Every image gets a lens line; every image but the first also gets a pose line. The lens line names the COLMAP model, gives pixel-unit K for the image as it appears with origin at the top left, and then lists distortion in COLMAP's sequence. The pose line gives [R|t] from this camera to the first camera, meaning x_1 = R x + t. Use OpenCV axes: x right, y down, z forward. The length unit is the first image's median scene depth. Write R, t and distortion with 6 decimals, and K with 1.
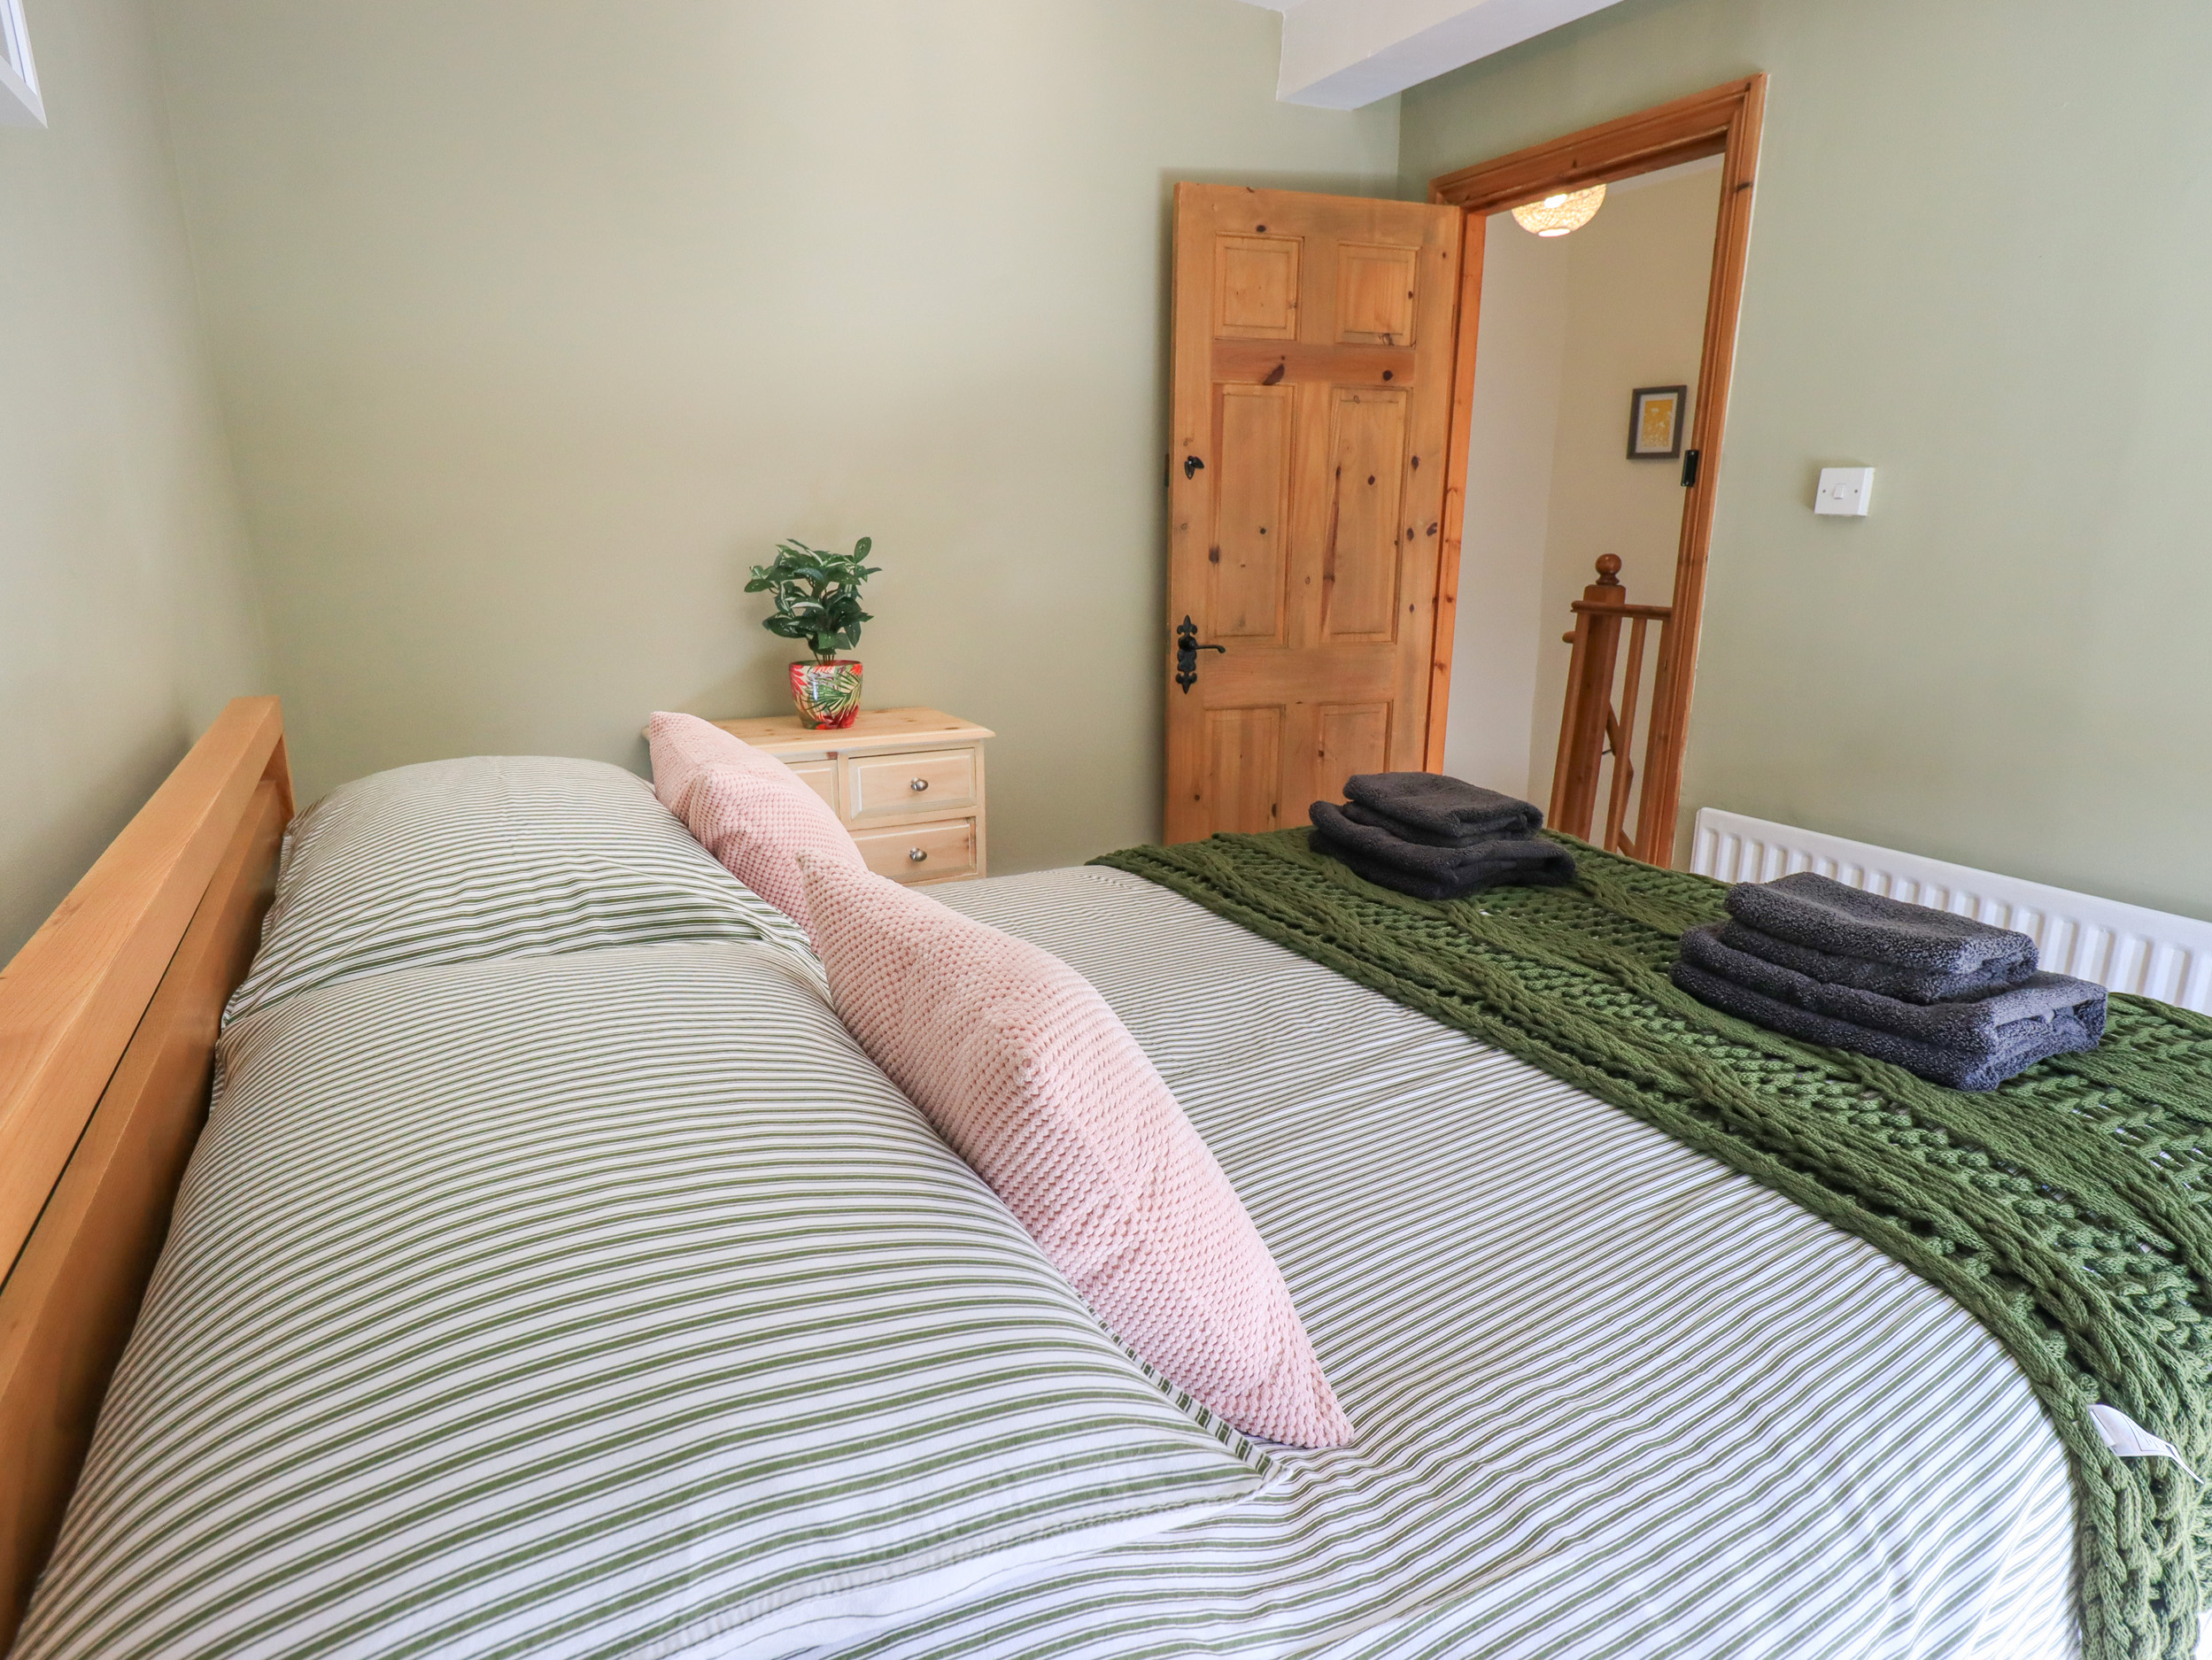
lens RADIAL K [[1209.5, 0, 1107.4], [0, 1209.5, 830.0], [0, 0, 1]] dist [0.002513, -0.002912]
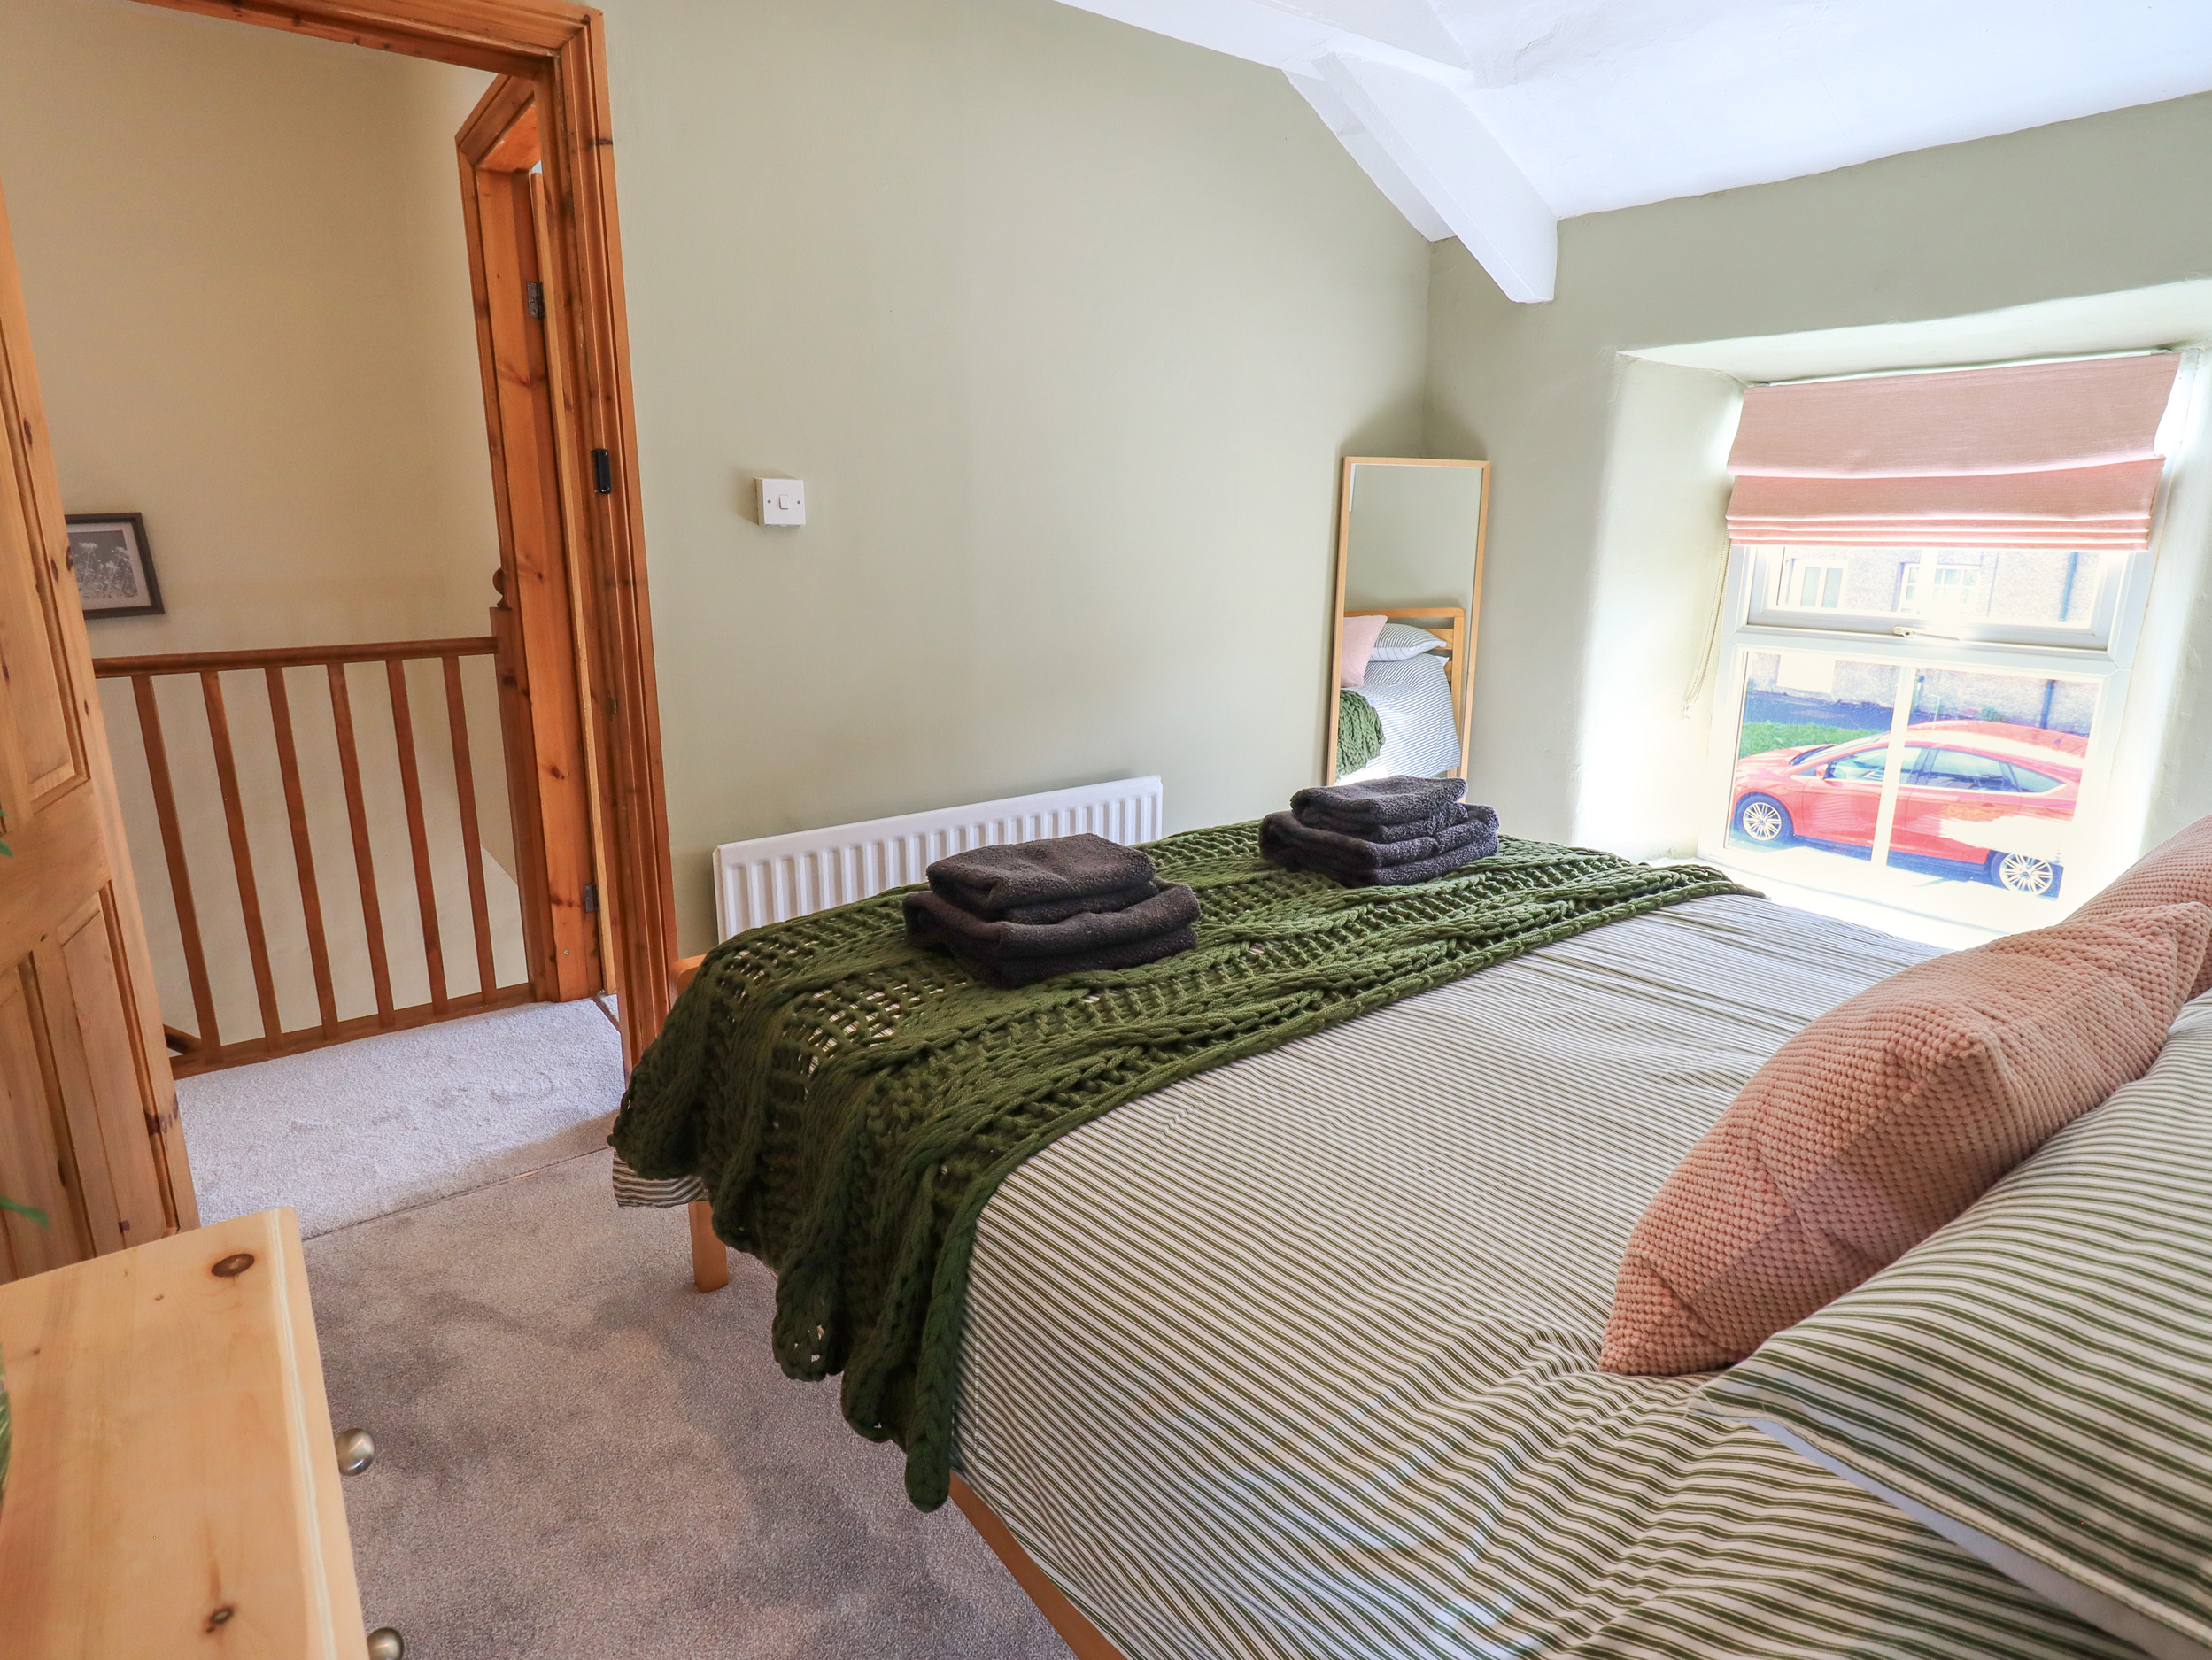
lens RADIAL K [[1209.5, 0, 1114.6], [0, 1209.5, 824.0], [0, 0, 1]] dist [0.002513, -0.002912]
pose [[-0.129803, -0.251604, 0.959086, -0.517385], [0.255833, 0.926020, 0.277554, -0.262682], [-0.957967, 0.281394, -0.055831, 0.947578]]
